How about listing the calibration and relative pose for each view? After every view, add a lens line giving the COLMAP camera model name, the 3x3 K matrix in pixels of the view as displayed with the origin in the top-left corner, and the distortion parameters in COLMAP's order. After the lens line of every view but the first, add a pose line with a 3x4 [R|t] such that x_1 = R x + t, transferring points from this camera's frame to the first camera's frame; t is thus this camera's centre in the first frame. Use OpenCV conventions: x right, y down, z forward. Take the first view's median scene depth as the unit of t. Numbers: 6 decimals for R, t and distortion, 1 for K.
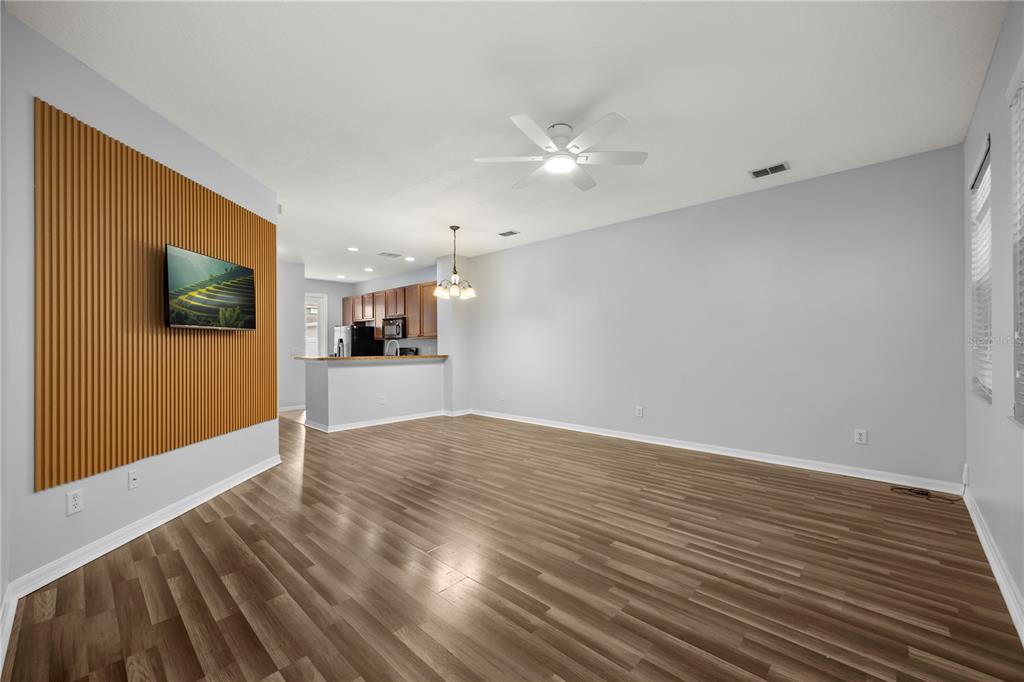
lens RADIAL K [[415.2, 0, 513.4], [0, 415.2, 343.0], [0, 0, 1]] dist [-0.003663, -0.000086]
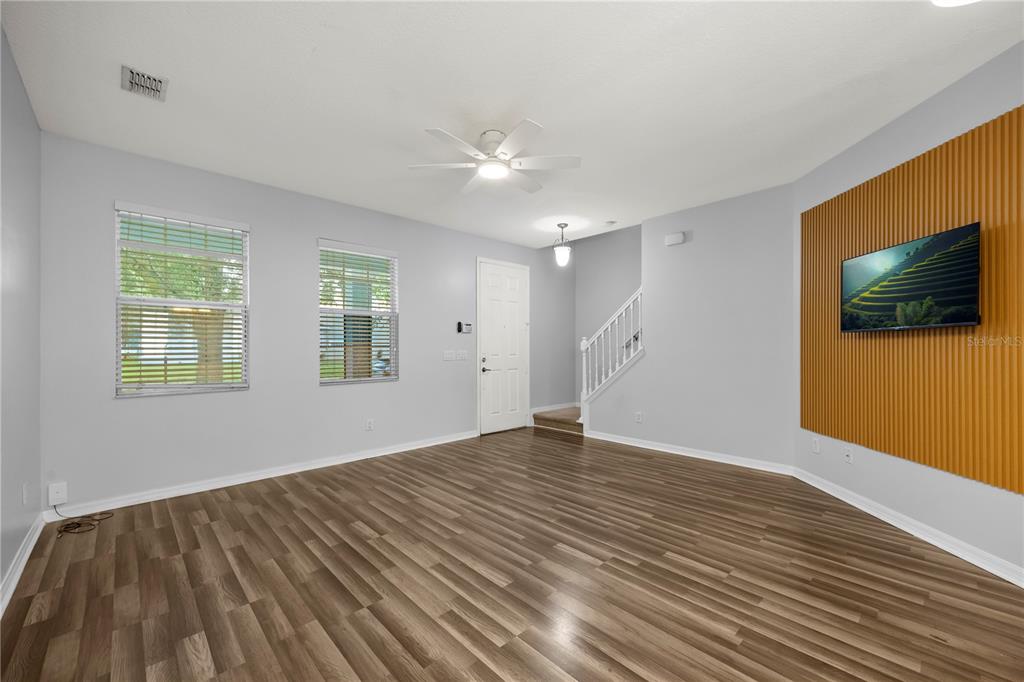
lens RADIAL K [[415.2, 0, 511.5], [0, 415.2, 346.8], [0, 0, 1]] dist [-0.003663, -0.000086]
pose [[-0.998032, 0.012084, 0.061526, 0.009349], [0.011491, 0.999884, -0.009976, 0.003804], [-0.061639, -0.009250, -0.998056, 1.935493]]
